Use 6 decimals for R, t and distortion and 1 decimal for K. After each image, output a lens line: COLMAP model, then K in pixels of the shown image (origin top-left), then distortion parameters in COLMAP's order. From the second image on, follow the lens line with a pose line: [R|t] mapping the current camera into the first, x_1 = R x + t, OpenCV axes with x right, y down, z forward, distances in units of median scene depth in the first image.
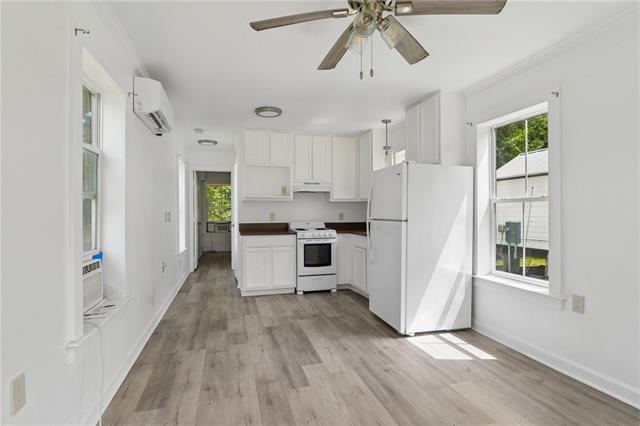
lens RADIAL K [[326.7, 0, 320.0], [0, 326.7, 213.0], [0, 0, 1]] dist [0.000322, -0.000044]
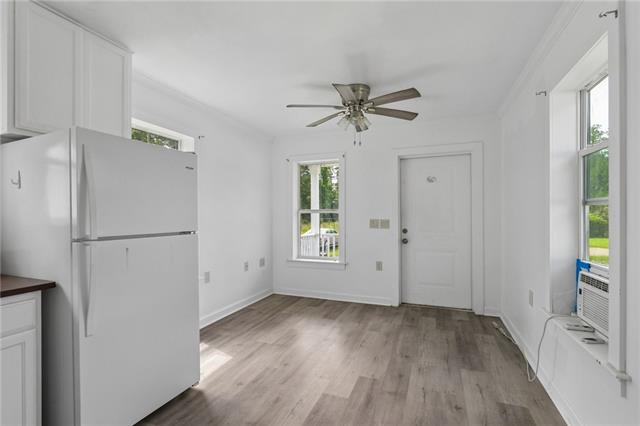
lens RADIAL K [[295.0, 0, 319.6], [0, 295.0, 220.0], [0, 0, 1]] dist [0.000128, 0.000133]
pose [[-0.793719, -0.004722, 0.608267, -0.513586], [0.005161, 0.999882, 0.014497, -0.016860], [-0.608263, 0.014645, -0.793600, 1.813126]]
